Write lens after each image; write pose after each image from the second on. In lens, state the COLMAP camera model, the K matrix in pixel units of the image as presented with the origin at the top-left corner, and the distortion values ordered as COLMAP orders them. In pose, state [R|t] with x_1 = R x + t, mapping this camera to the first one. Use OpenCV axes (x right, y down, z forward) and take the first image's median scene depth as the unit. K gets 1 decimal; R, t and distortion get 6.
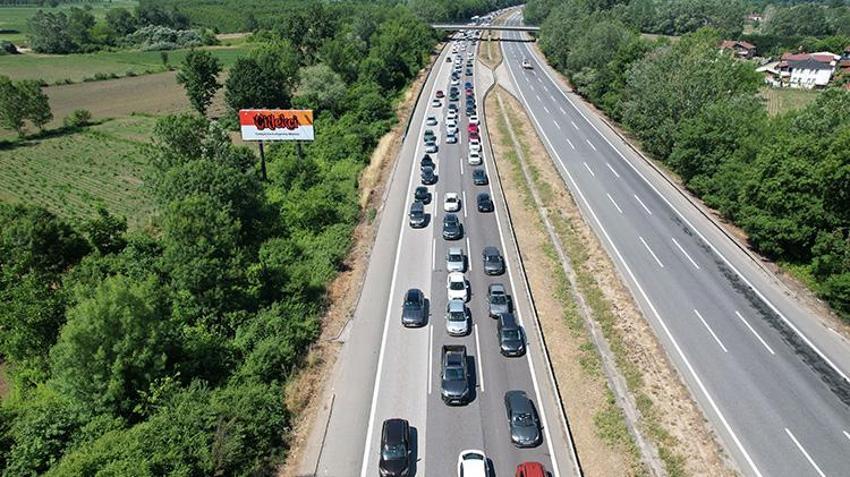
lens RADIAL K [[742.7, 0, 425.0], [0, 742.7, 238.5], [0, 0, 1]] dist [0.050815, -0.010104]
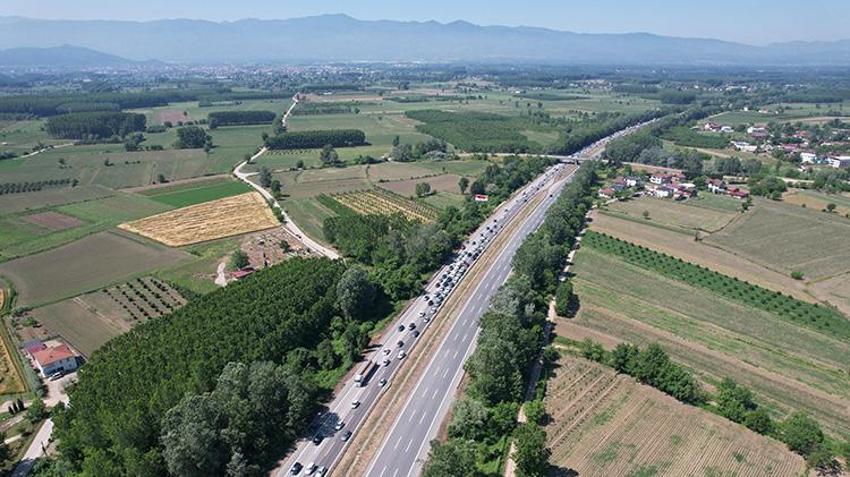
lens RADIAL K [[742.7, 0, 425.0], [0, 742.7, 238.5], [0, 0, 1]] dist [0.050815, -0.010104]
pose [[0.962842, 0.097524, -0.251841, 0.556494], [-0.119396, 0.990156, -0.073042, 0.409493], [0.242239, 0.100396, 0.965008, -2.996911]]
